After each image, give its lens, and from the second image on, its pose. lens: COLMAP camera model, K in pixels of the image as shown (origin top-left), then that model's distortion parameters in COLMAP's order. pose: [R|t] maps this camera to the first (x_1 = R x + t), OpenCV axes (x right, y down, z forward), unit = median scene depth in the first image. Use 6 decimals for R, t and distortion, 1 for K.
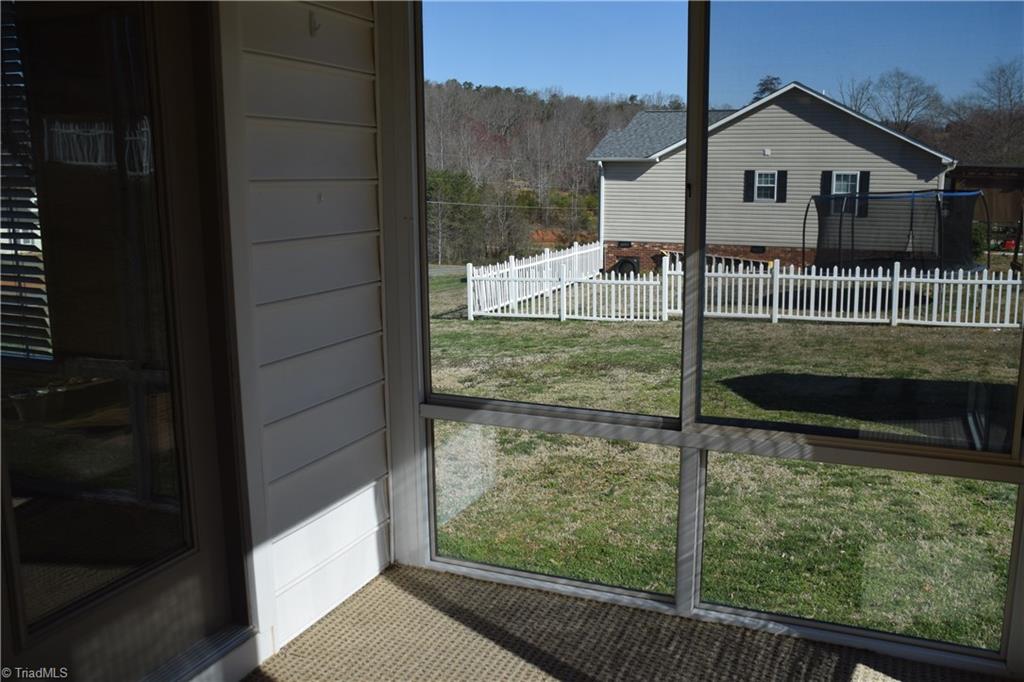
lens RADIAL K [[908.2, 0, 512.0], [0, 908.2, 341.0], [0, 0, 1]] dist [-0.144153, 0.155913]
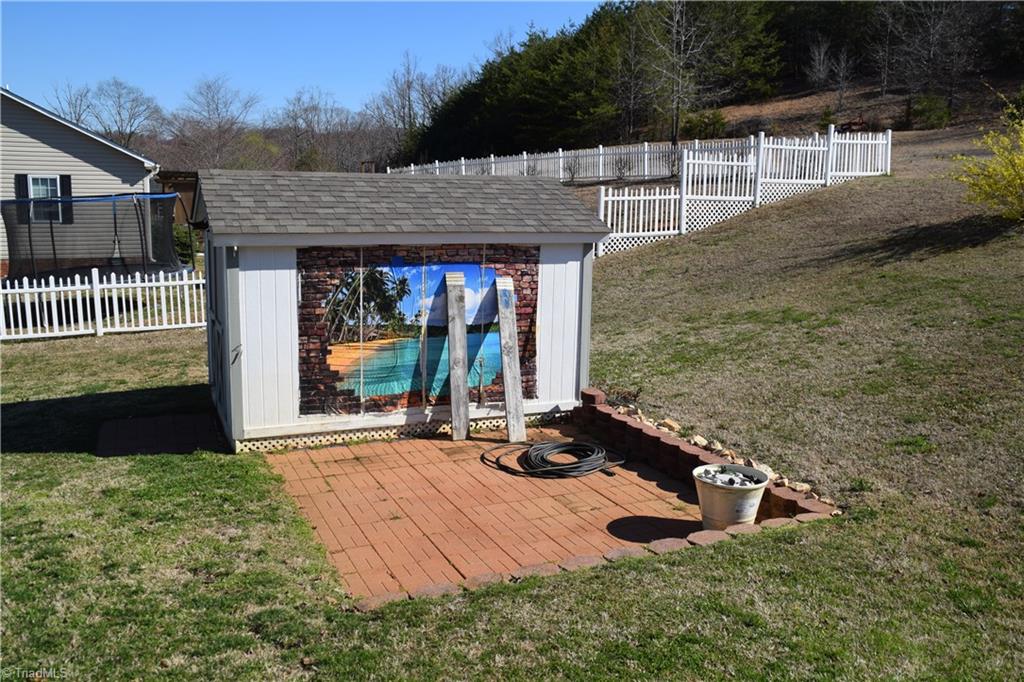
lens RADIAL K [[864.6, 0, 530.3], [0, 864.6, 342.7], [0, 0, 1]] dist [-0.149880, 0.168709]
pose [[0.677190, -0.111968, 0.727239, 0.089414], [0.114037, 0.992383, 0.046601, 0.000695], [-0.726917, 0.051375, 0.684801, 0.055990]]
